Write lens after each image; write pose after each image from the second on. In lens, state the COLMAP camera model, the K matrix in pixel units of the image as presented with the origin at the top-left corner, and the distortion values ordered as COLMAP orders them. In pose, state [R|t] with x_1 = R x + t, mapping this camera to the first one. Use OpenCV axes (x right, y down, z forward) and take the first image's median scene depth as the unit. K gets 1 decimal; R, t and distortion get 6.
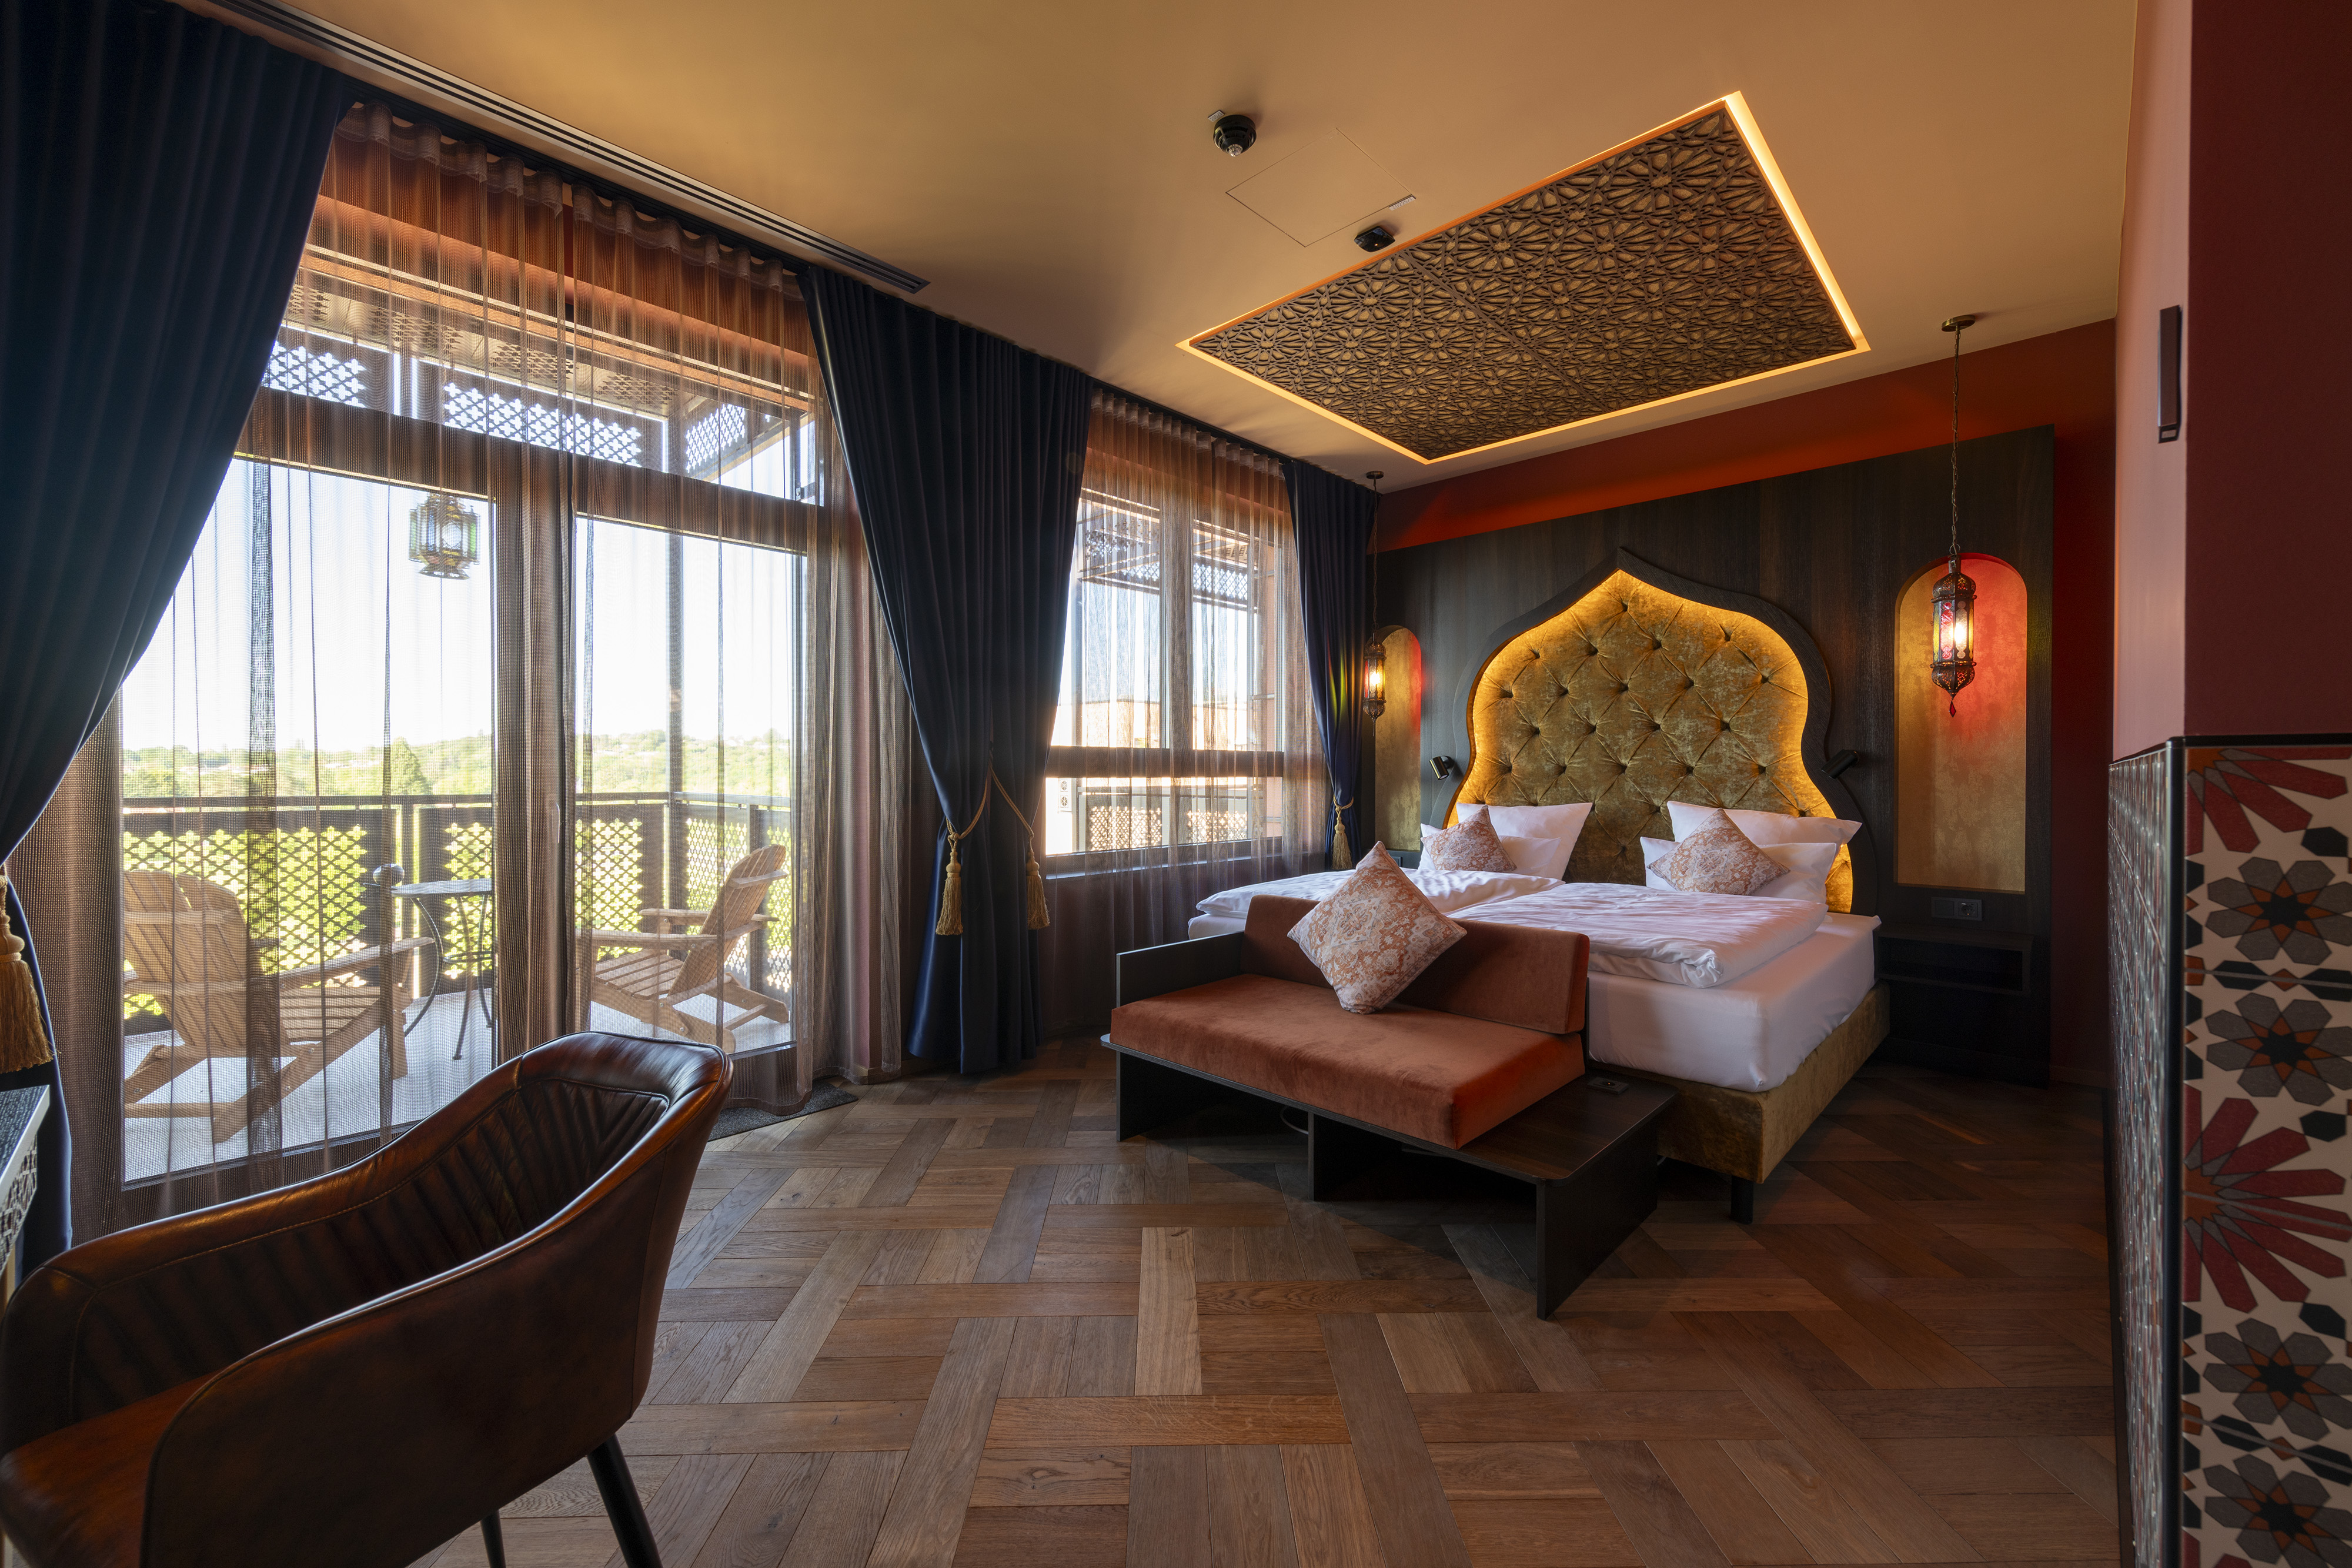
lens RADIAL K [[929.2, 0, 1180.0], [0, 929.2, 781.3], [0, 0, 1]] dist [0.016598, -0.003101]
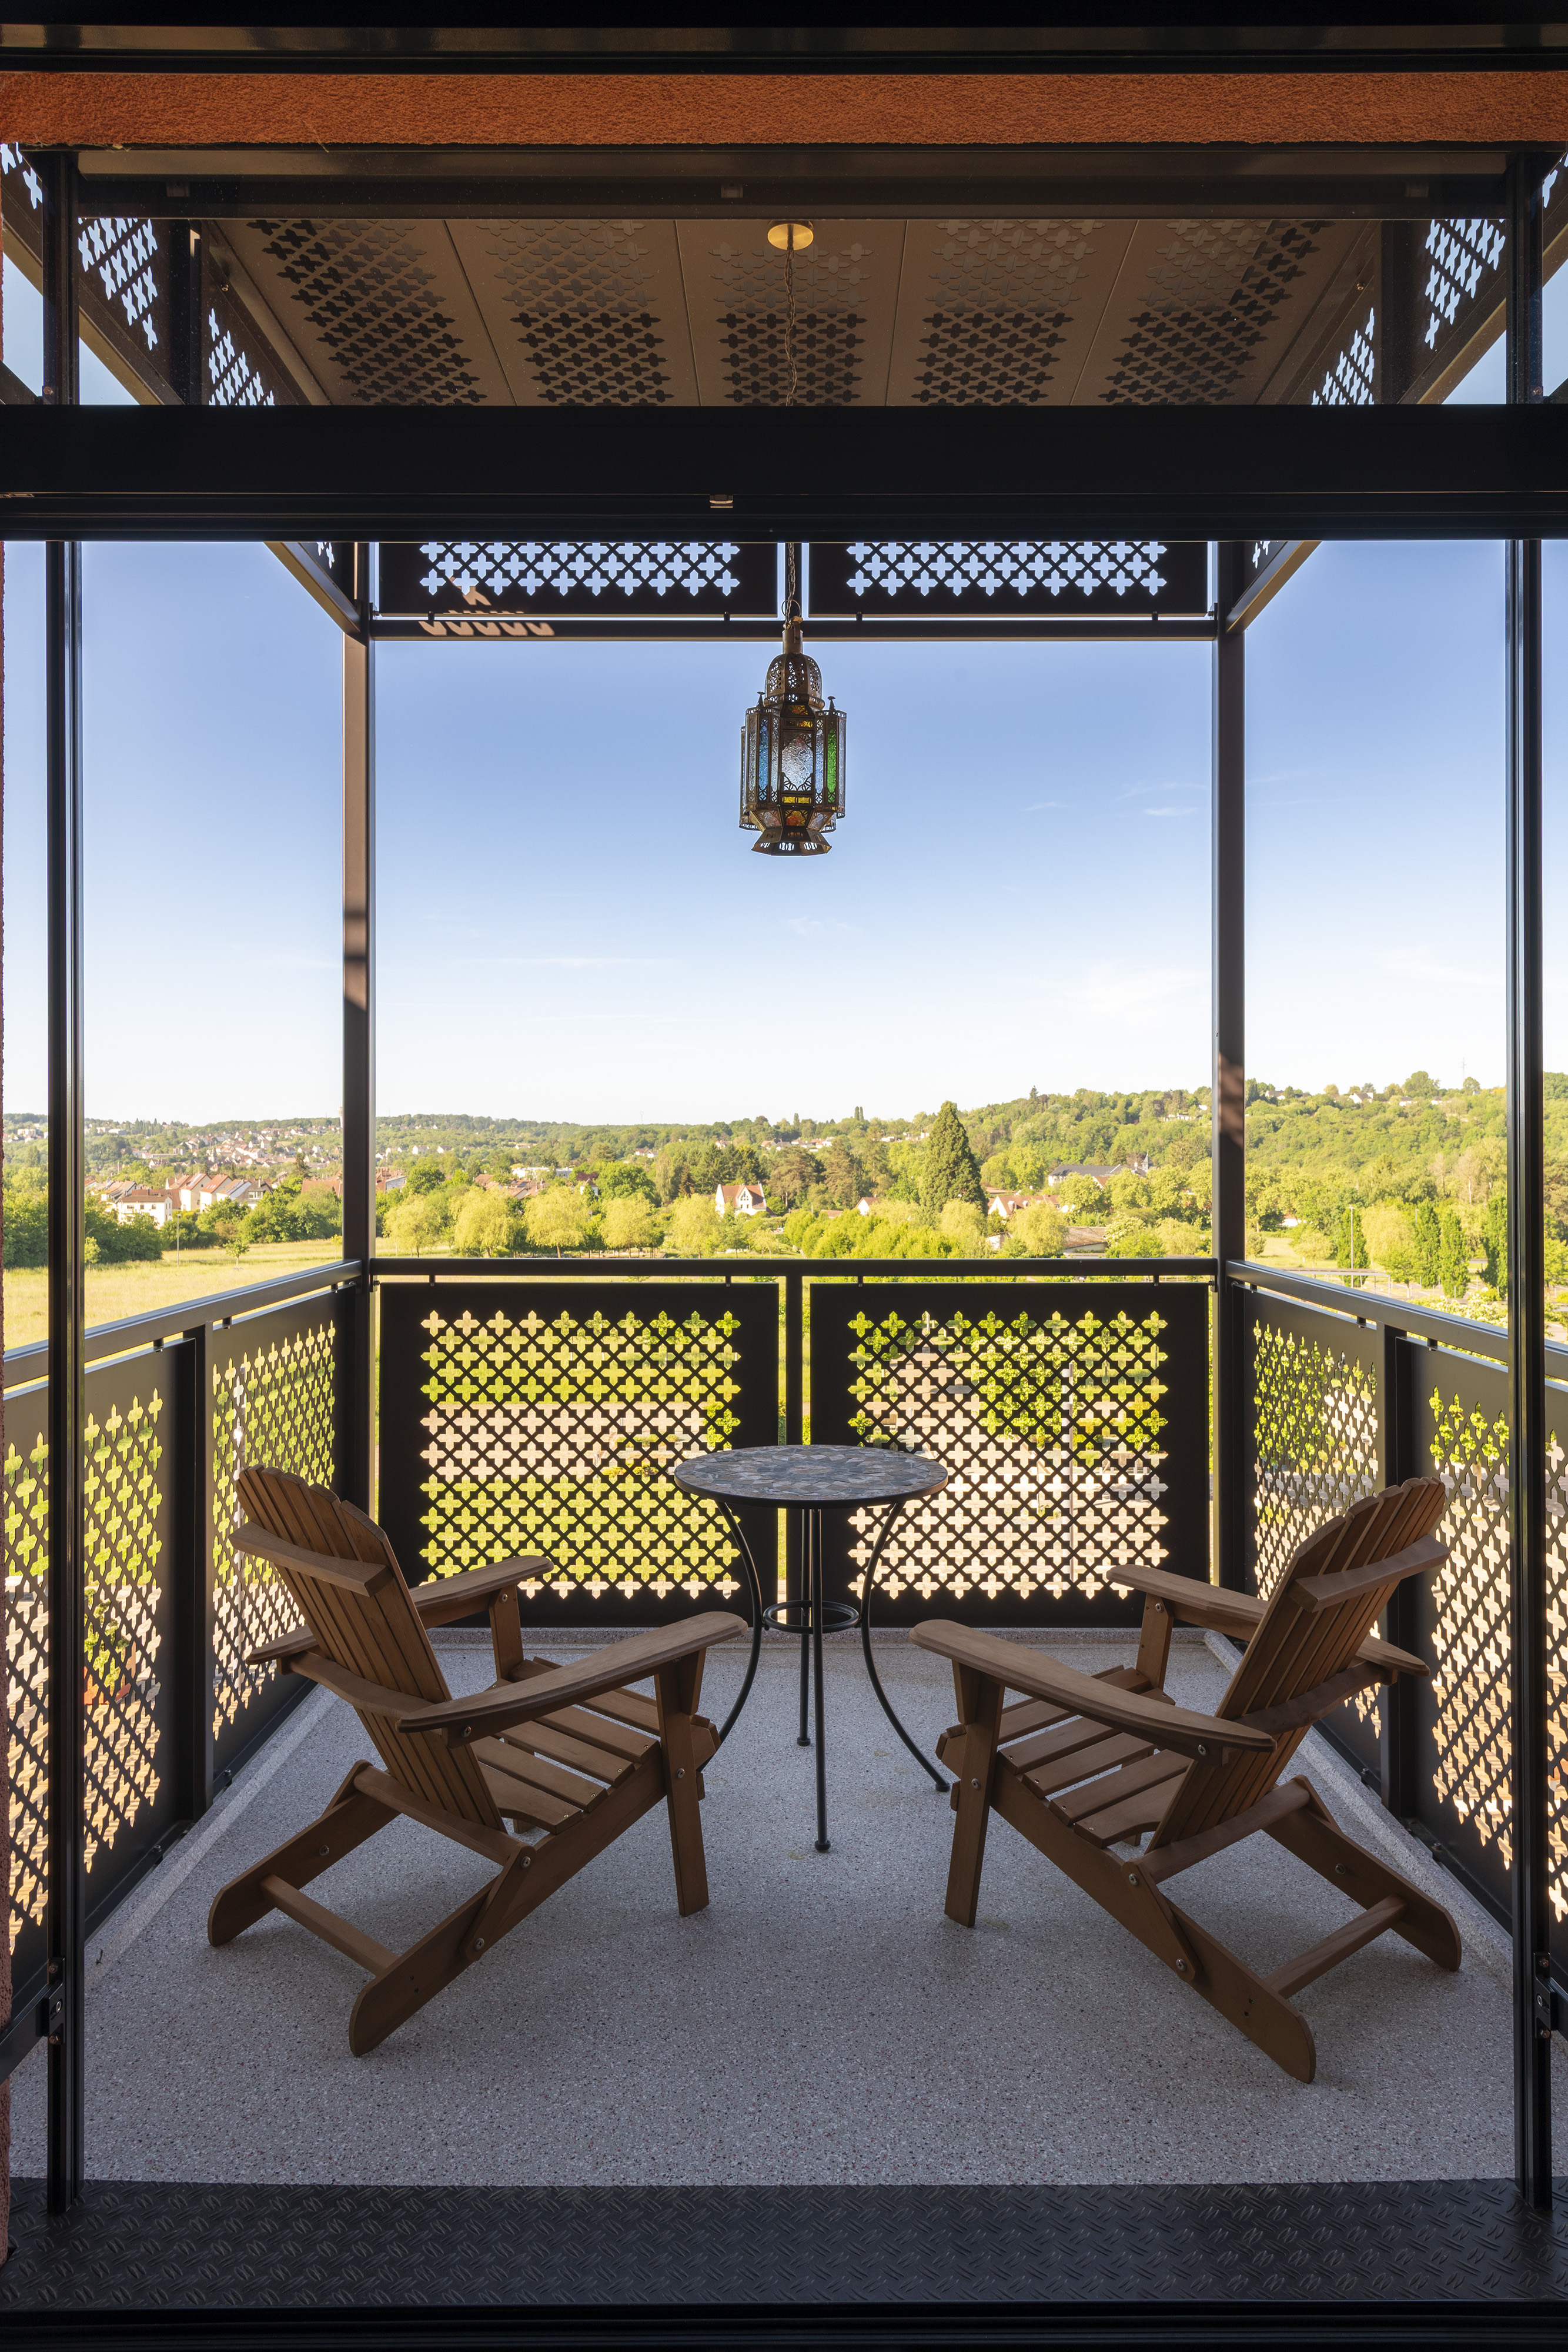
lens RADIAL K [[1552.4, 0, 781.1], [0, 1552.4, 1155.8], [0, 0, 1]] dist [0.002493, 0.000286]
pose [[0.695077, 0.000843, -0.718935, -0.229599], [-0.002417, 0.999996, -0.001165, -0.065036], [0.718931, 0.002548, 0.695077, 0.495096]]
